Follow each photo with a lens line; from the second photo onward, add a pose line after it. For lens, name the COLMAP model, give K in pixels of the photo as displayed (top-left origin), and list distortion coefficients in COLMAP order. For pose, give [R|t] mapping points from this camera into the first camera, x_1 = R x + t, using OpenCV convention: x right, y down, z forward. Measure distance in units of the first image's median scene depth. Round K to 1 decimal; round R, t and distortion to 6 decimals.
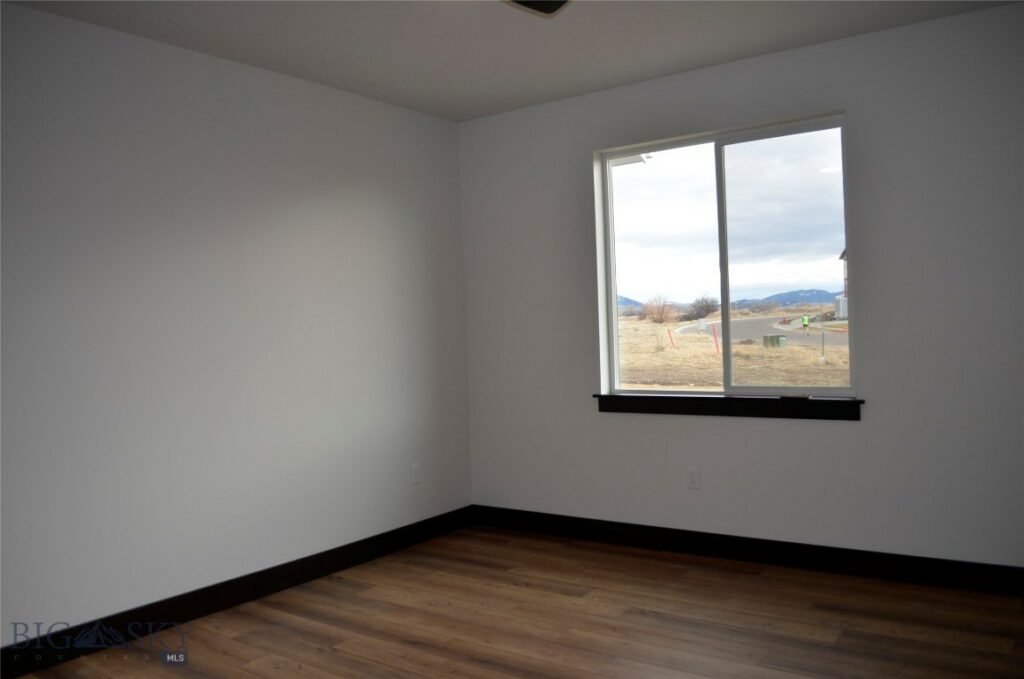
lens RADIAL K [[806.3, 0, 516.1], [0, 806.3, 340.2], [0, 0, 1]] dist [-0.079887, 0.009308]
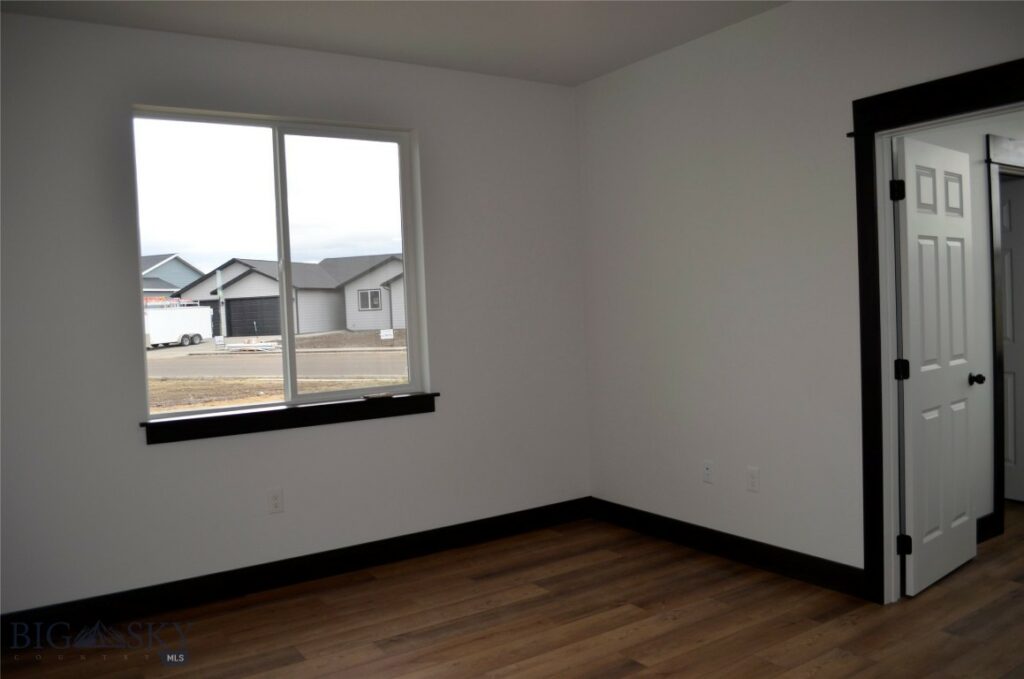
lens RADIAL K [[806.3, 0, 516.1], [0, 806.3, 340.2], [0, 0, 1]] dist [-0.079887, 0.009308]
pose [[0.353180, -0.016779, 0.935405, -0.567219], [0.045196, 0.998978, 0.000855, 0.005639], [-0.934463, 0.041975, 0.353577, 0.480566]]
